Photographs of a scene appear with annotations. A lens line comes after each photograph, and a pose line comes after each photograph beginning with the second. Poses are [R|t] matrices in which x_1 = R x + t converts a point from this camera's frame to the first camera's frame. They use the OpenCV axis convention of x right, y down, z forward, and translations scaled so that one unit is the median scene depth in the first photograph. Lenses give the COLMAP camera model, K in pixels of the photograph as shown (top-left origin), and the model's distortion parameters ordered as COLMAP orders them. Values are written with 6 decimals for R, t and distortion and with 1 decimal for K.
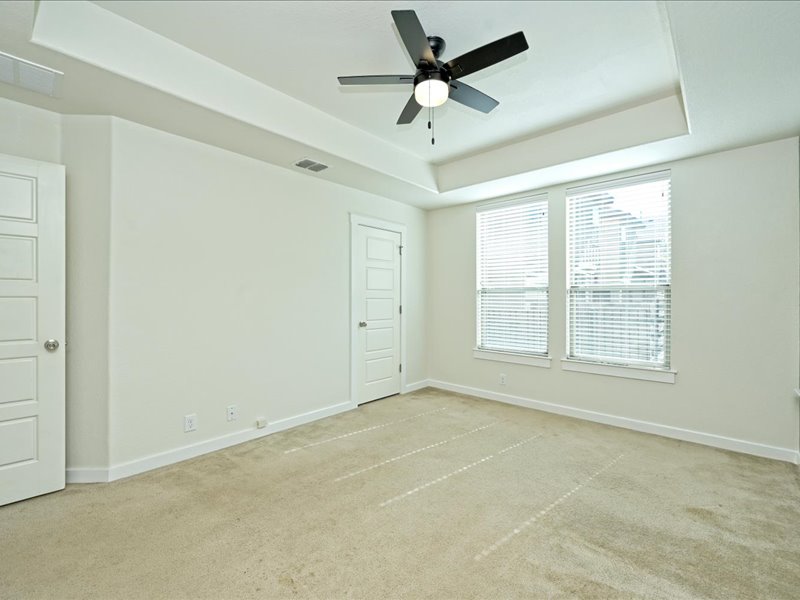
lens RADIAL K [[356.5, 0, 406.5], [0, 356.5, 298.9], [0, 0, 1]] dist [0.013642, 0.000256]
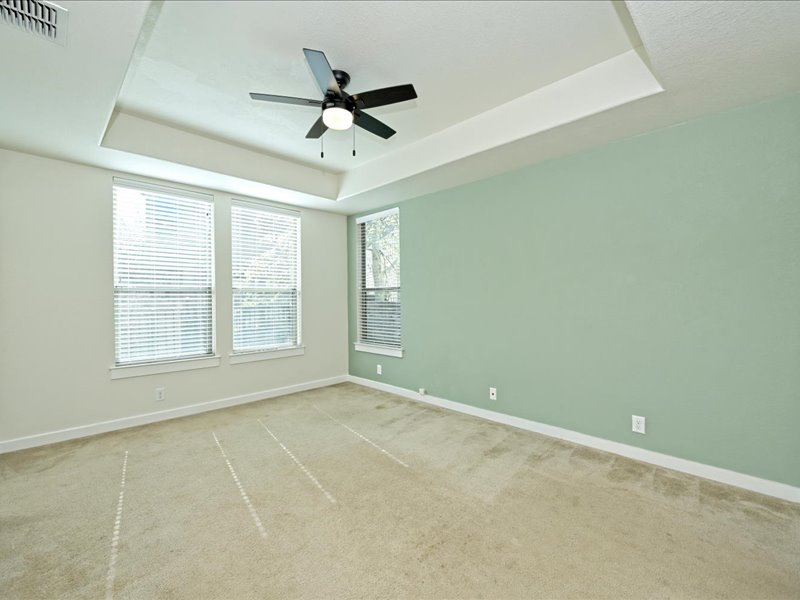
lens RADIAL K [[356.5, 0, 392.9], [0, 356.5, 305.1], [0, 0, 1]] dist [0.013642, 0.000256]
pose [[0.070367, -0.026695, 0.997164, -0.607993], [0.001823, 0.999644, 0.026633, -0.011146], [-0.997520, -0.000057, 0.070390, 0.430023]]
